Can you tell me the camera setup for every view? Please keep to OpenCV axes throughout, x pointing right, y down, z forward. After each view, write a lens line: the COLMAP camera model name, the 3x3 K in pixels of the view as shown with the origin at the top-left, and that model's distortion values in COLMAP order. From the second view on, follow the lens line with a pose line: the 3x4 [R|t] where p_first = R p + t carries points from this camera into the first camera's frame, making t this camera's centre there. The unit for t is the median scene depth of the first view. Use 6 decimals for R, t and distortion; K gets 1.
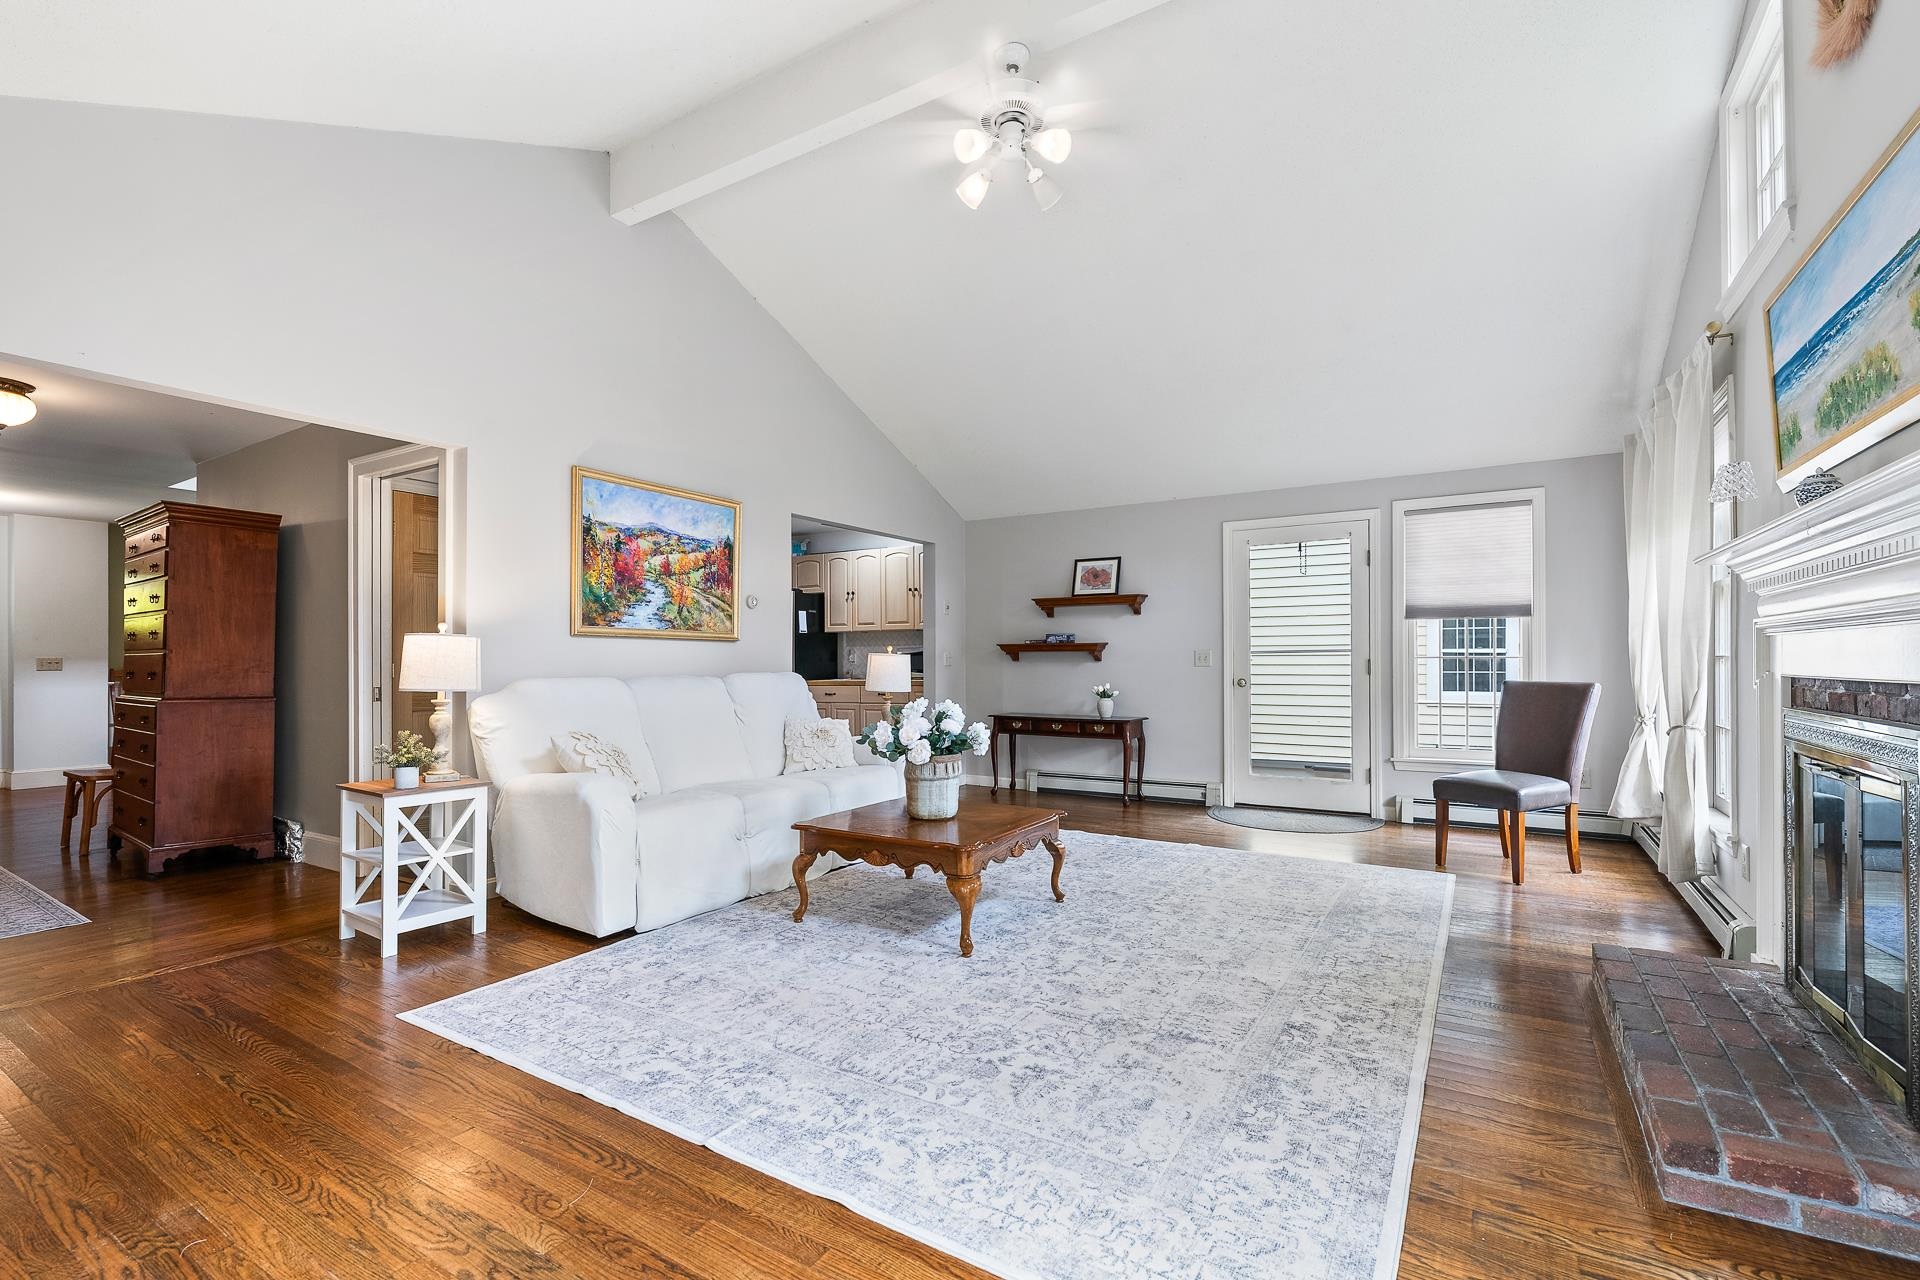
lens RADIAL K [[854.1, 0, 965.6], [0, 854.1, 656.2], [0, 0, 1]] dist [0.000058, -0.000116]
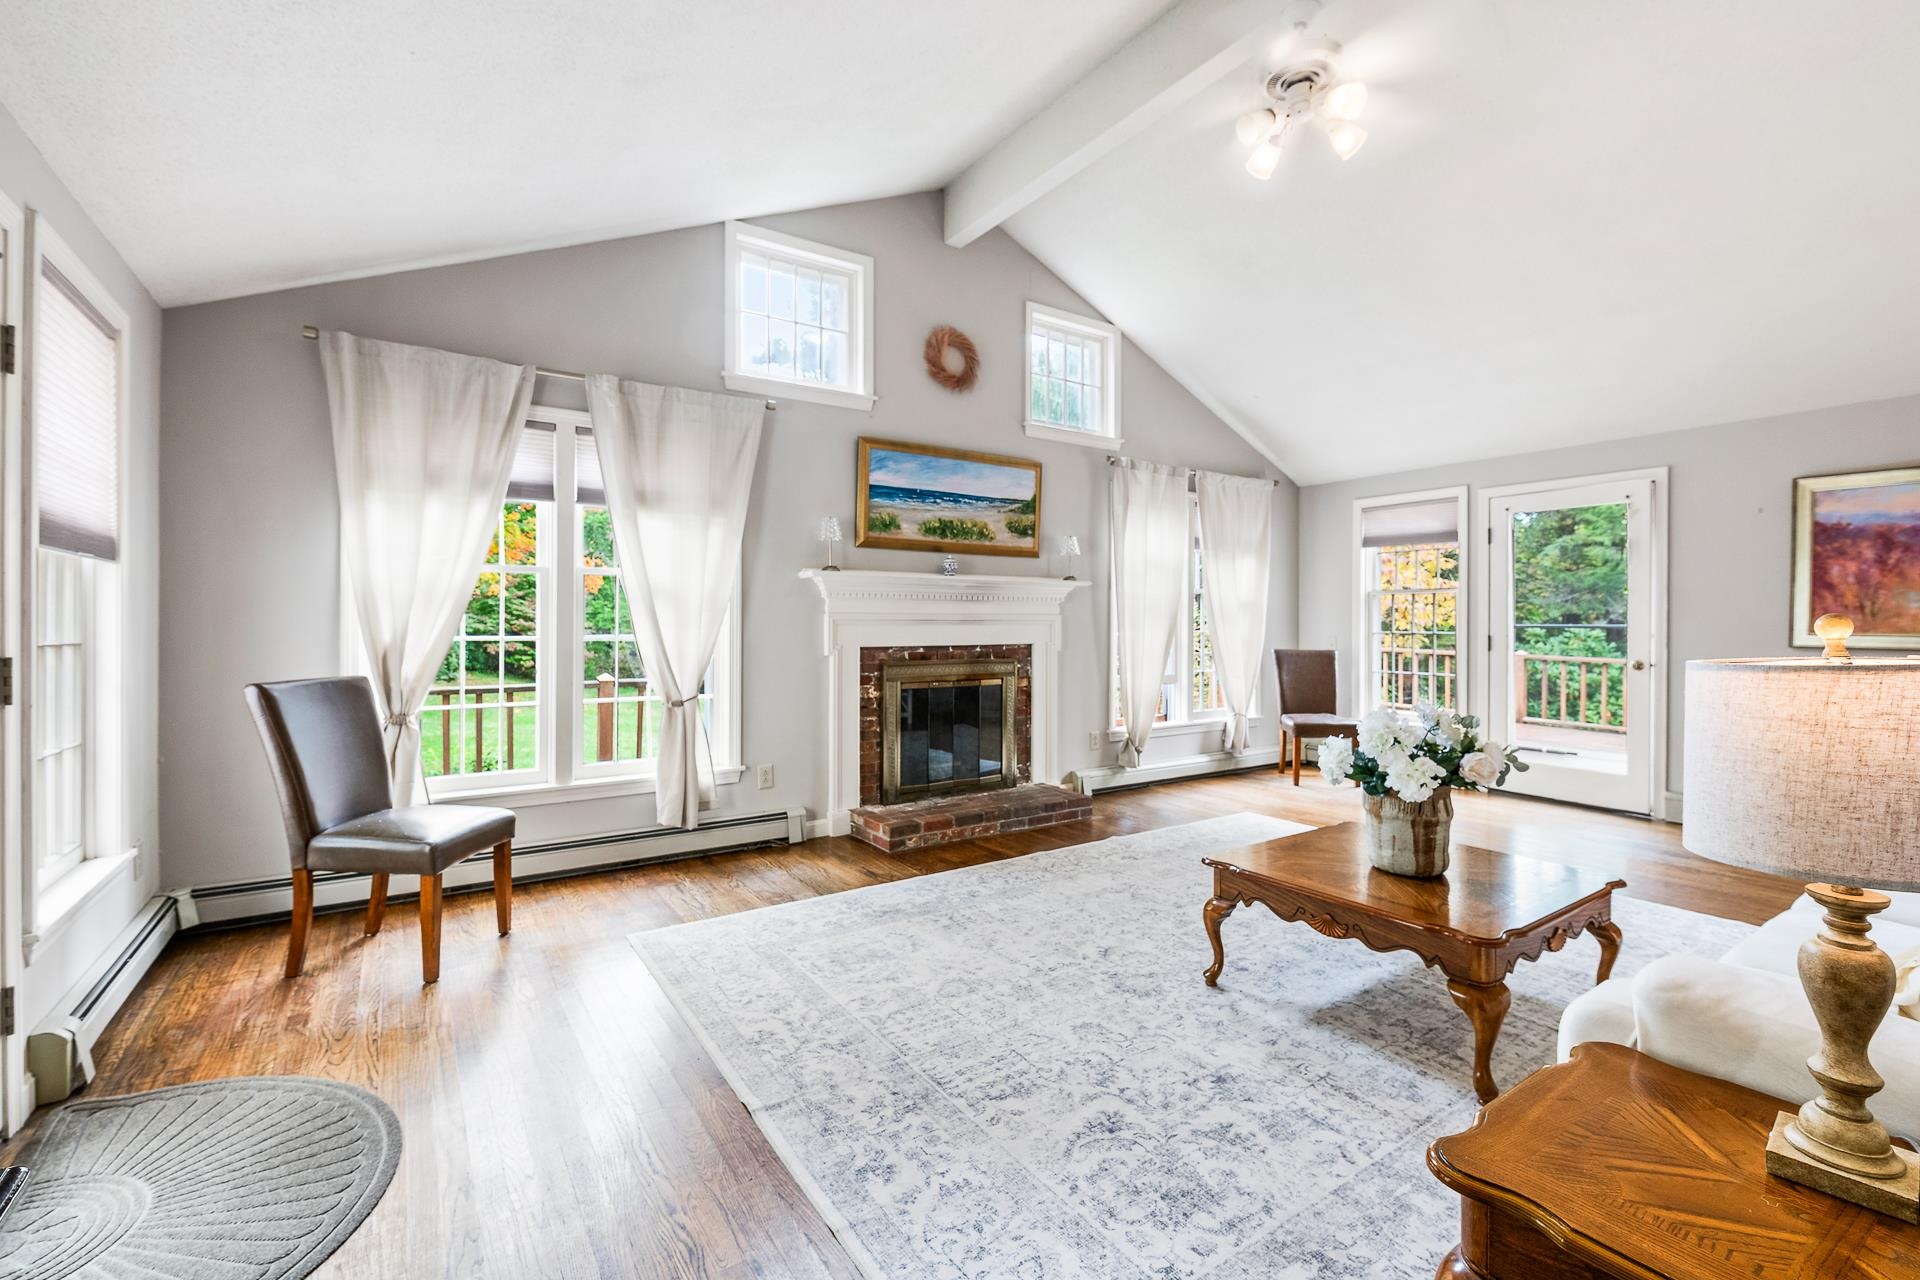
lens RADIAL K [[830.6, 0, 965.5], [0, 830.6, 626.3], [0, 0, 1]] dist [0.000390, -0.000015]
pose [[-0.912781, 0.000141, 0.408449, 0.015605], [-0.001039, 0.999996, -0.002667, -0.012982], [-0.408448, -0.002859, -0.912777, 1.981334]]
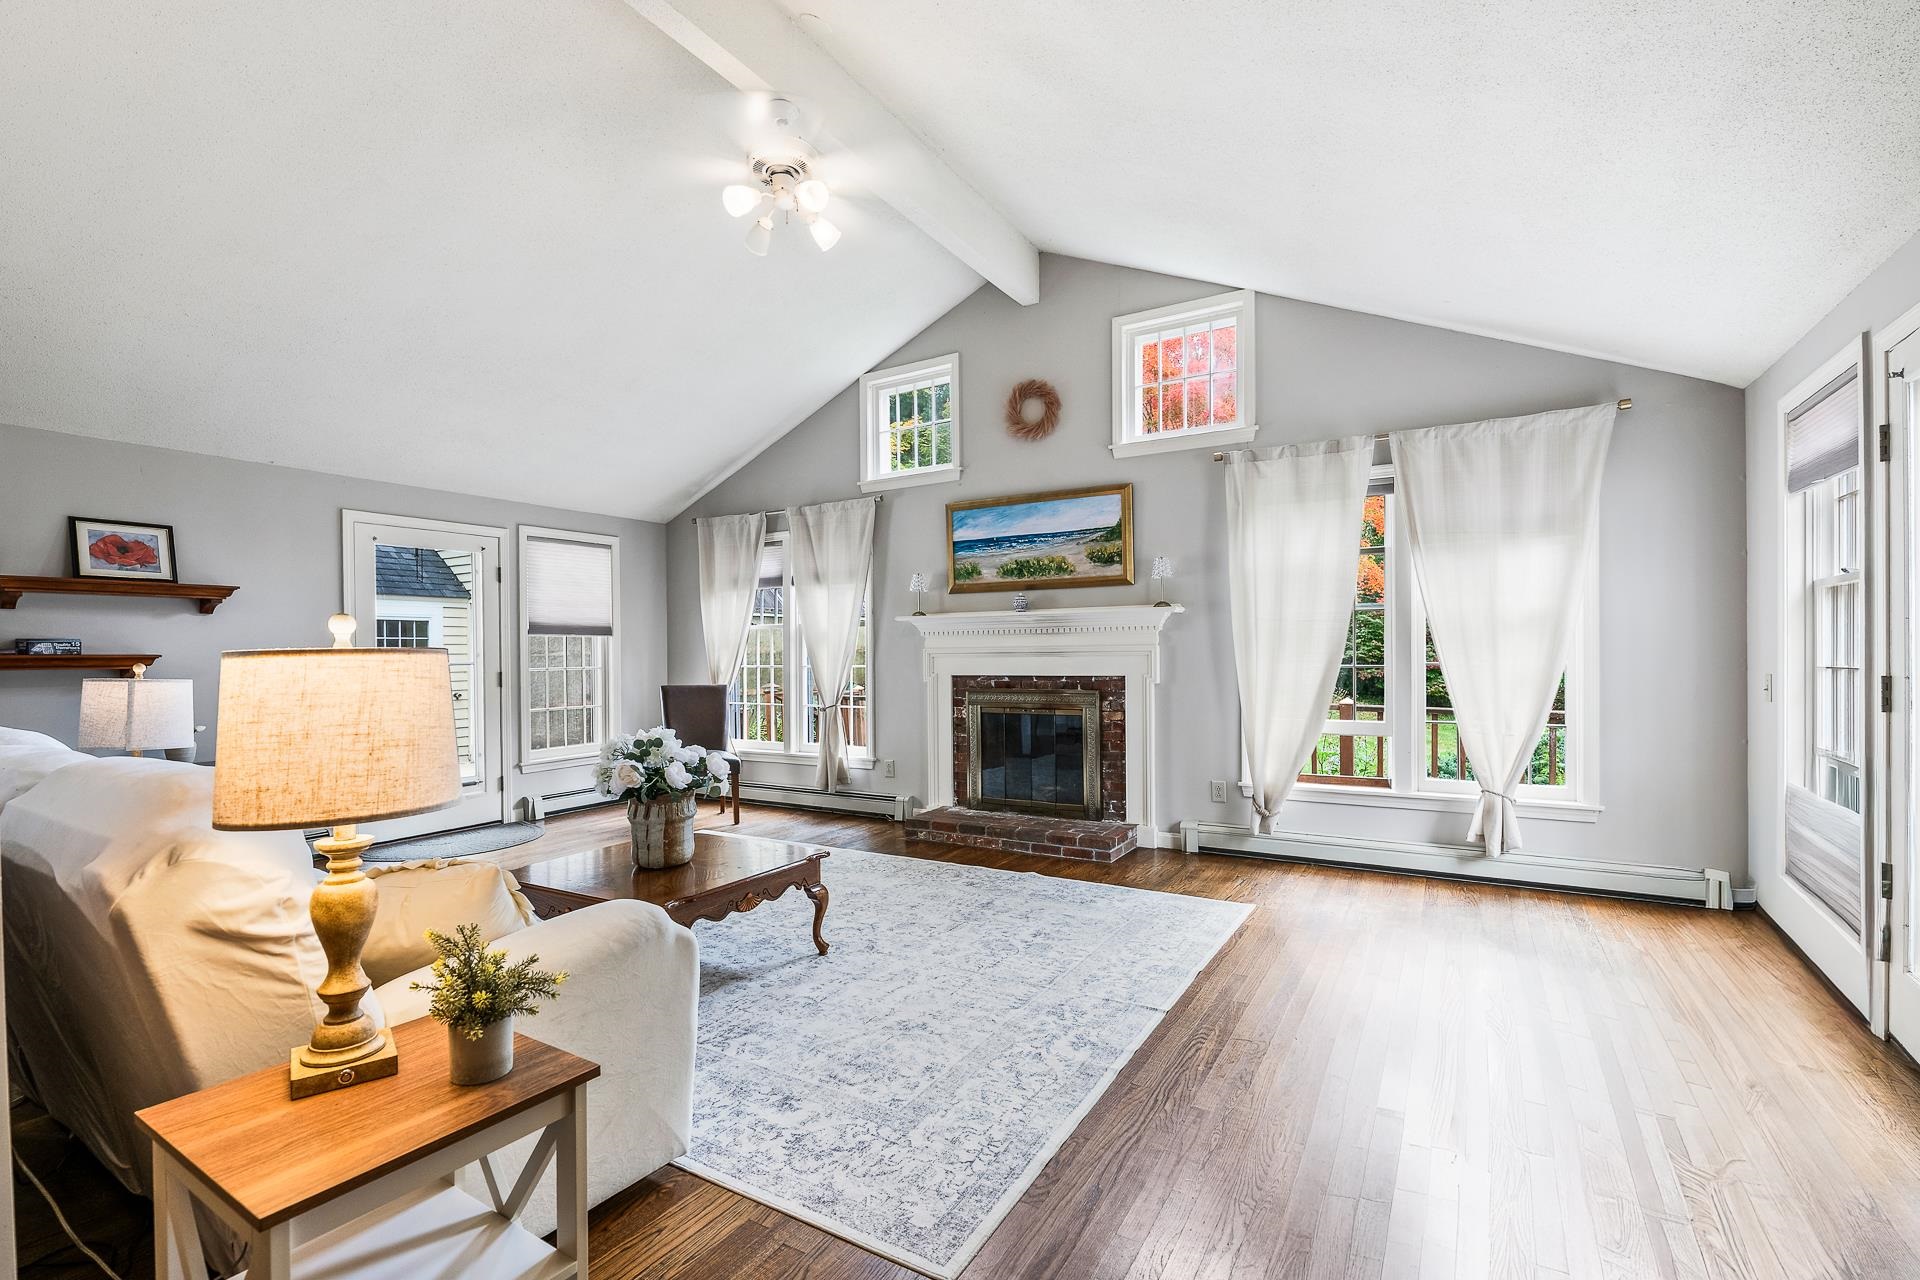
lens RADIAL K [[854.1, 0, 965.6], [0, 854.1, 656.2], [0, 0, 1]] dist [0.000058, -0.000116]
pose [[-0.023603, -0.001182, 0.999721, -1.011782], [0.005973, 0.999981, 0.001323, -0.023289], [-0.999704, 0.006003, -0.023596, 0.790517]]
